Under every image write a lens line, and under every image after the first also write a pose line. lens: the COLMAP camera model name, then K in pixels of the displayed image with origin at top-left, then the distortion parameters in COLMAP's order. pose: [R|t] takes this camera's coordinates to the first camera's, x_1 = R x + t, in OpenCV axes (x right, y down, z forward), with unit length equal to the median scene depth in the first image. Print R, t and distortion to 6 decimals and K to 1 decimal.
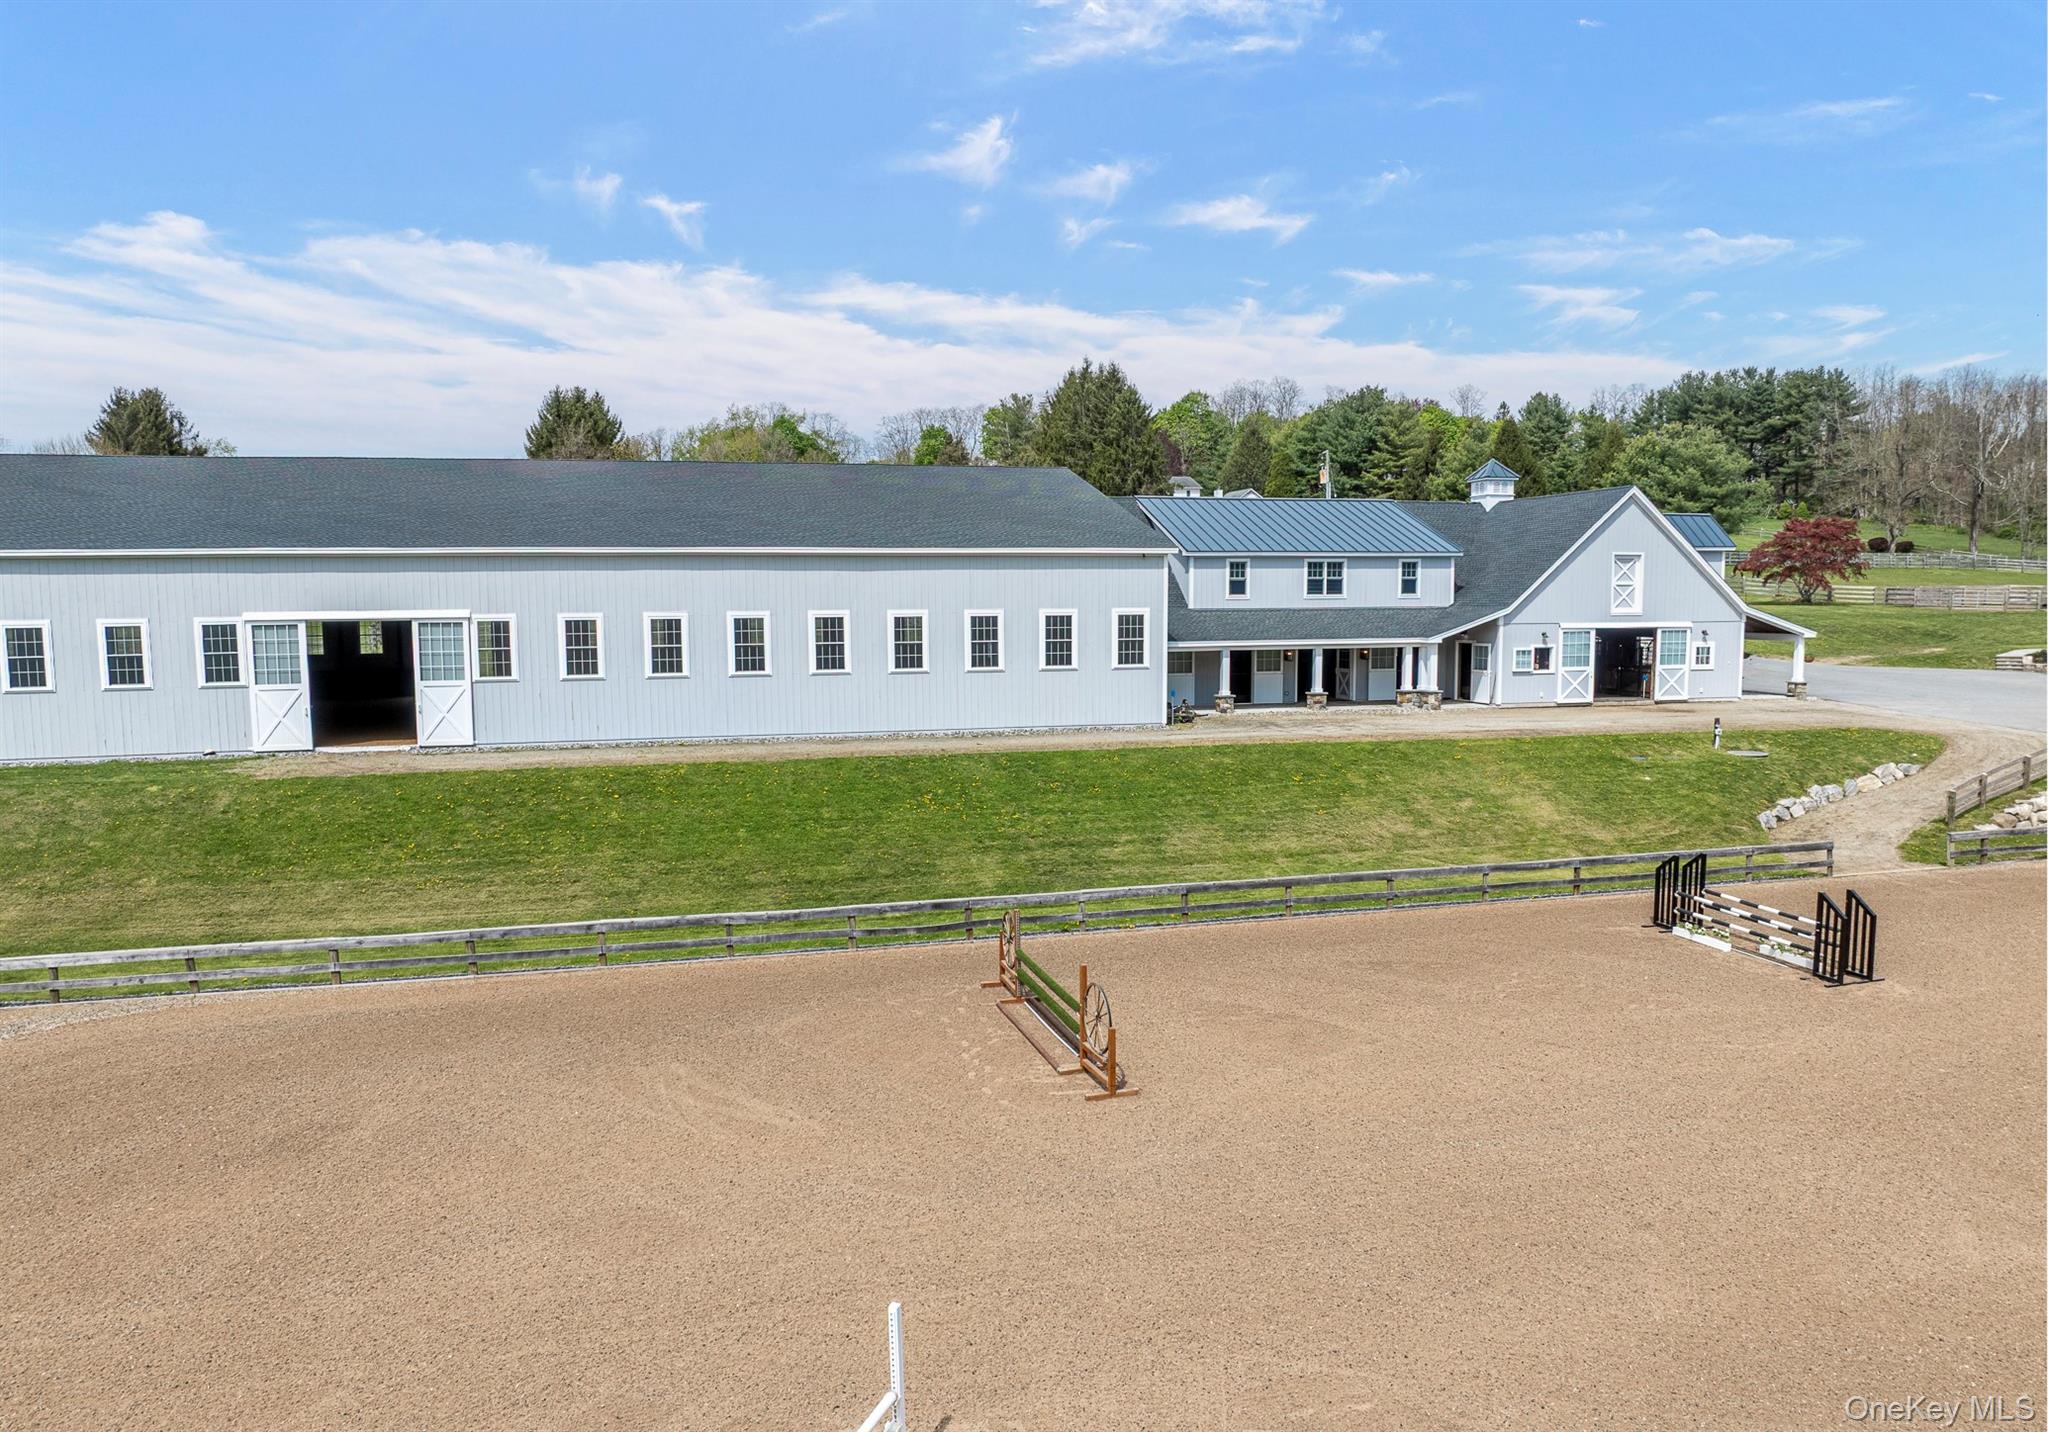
lens RADIAL K [[1454.4, 0, 1024.0], [0, 1454.4, 716.0], [0, 0, 1]] dist [-0.042845, 0.005377]
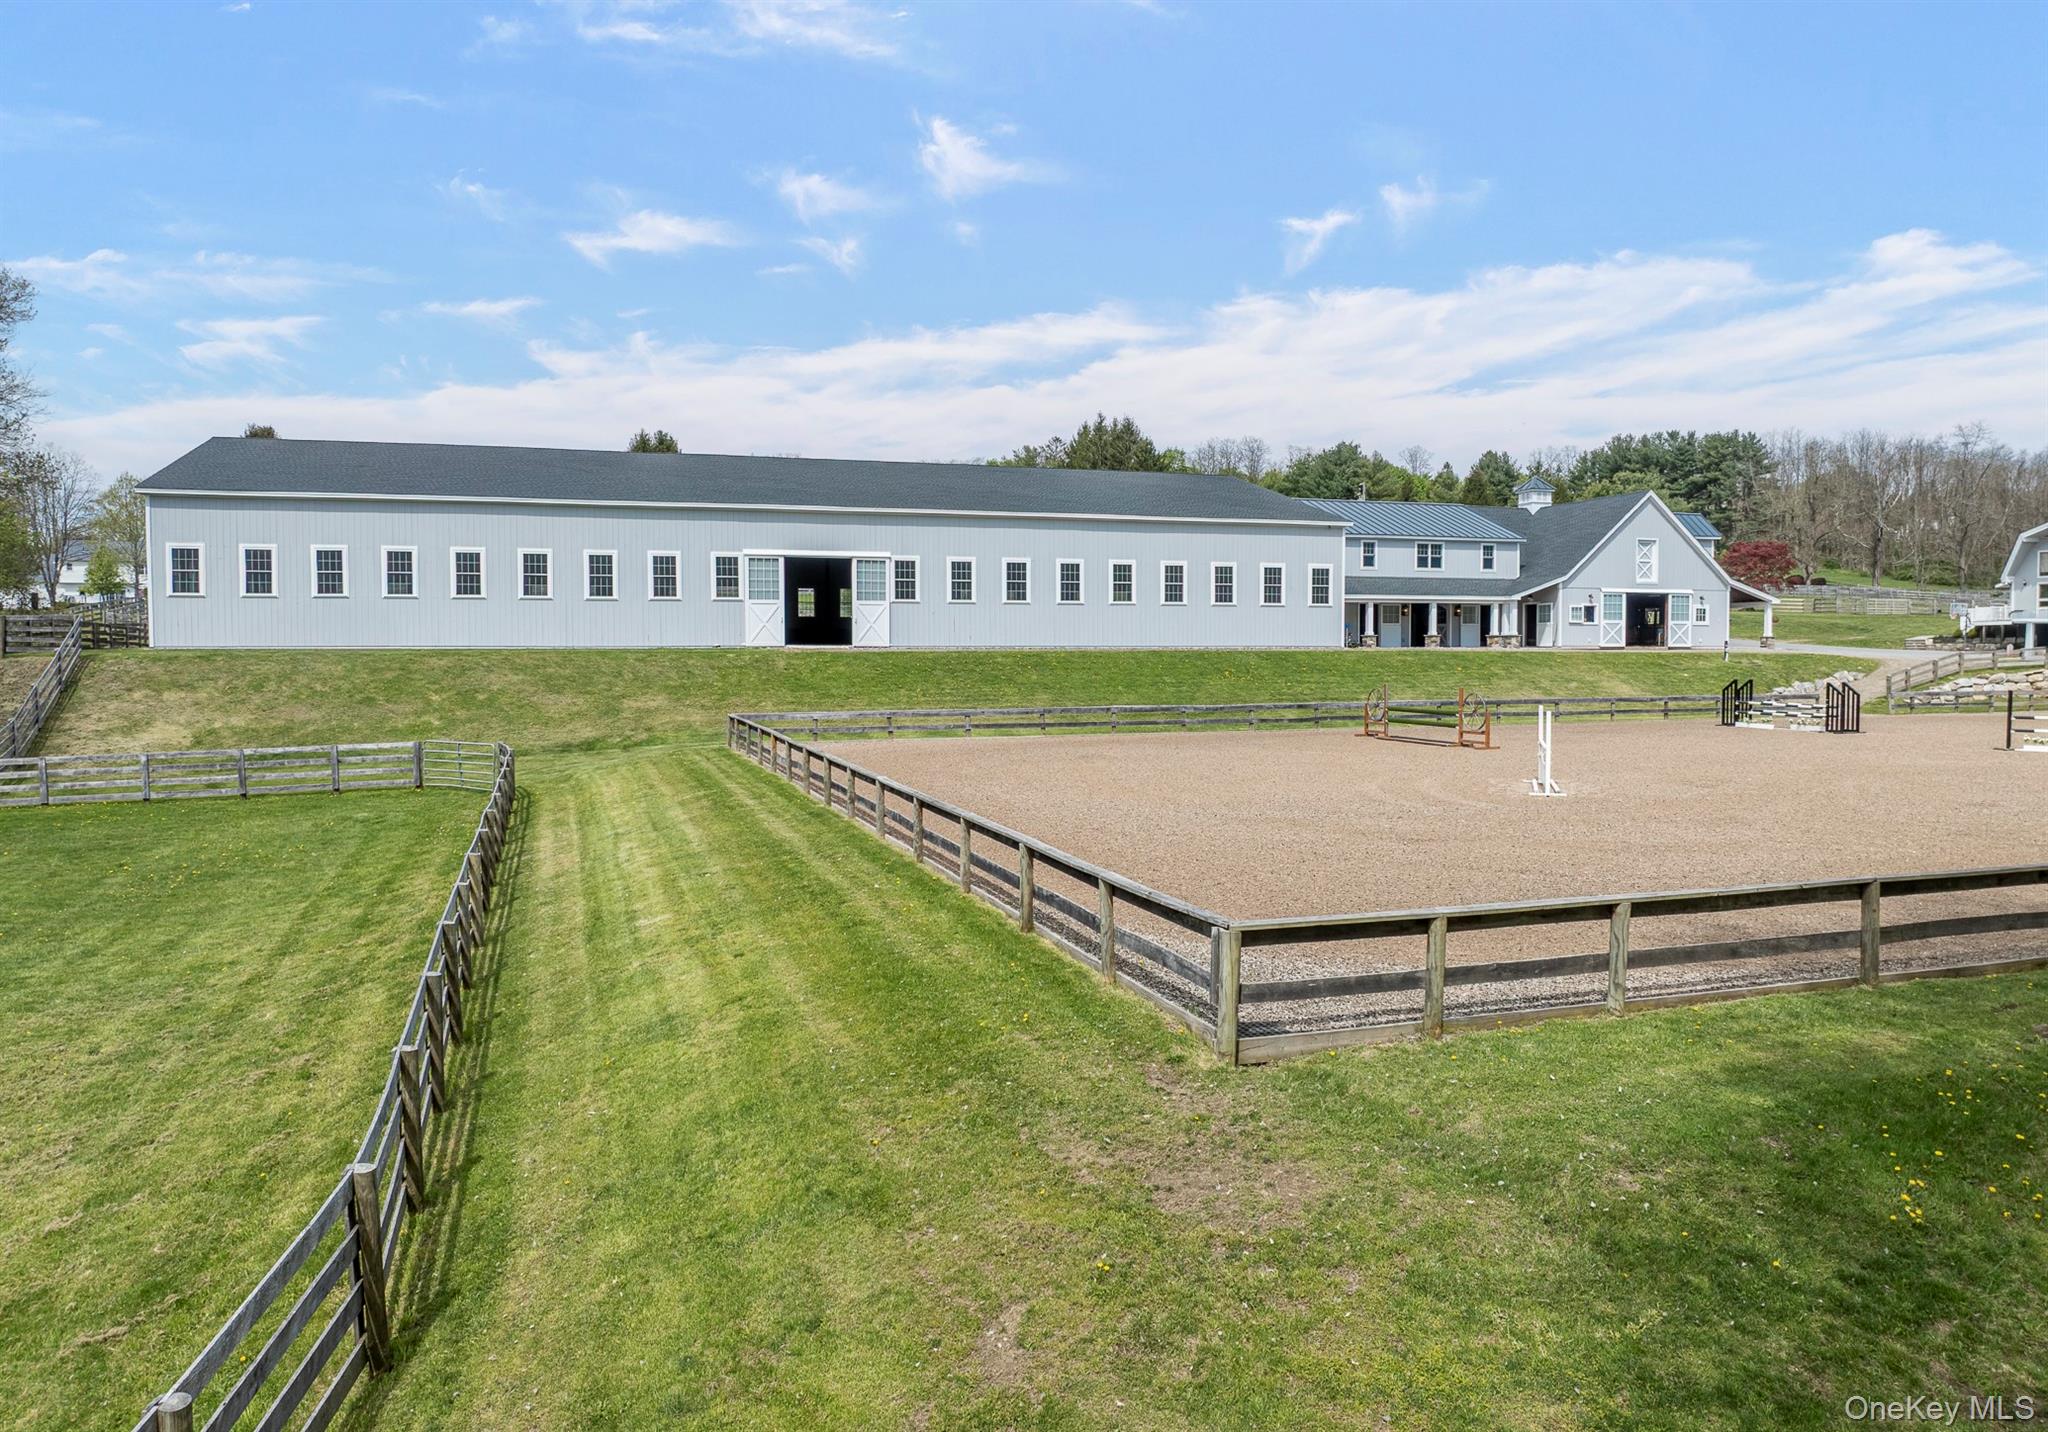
lens RADIAL K [[1444.1, 0, 1021.2], [0, 1444.1, 674.4], [0, 0, 1]] dist [-0.043389, -0.004861]
pose [[0.998889, 0.003628, 0.046991, -0.239148], [-0.000326, 0.997541, -0.070083, 0.111119], [-0.047129, 0.069990, 0.996434, -0.320393]]
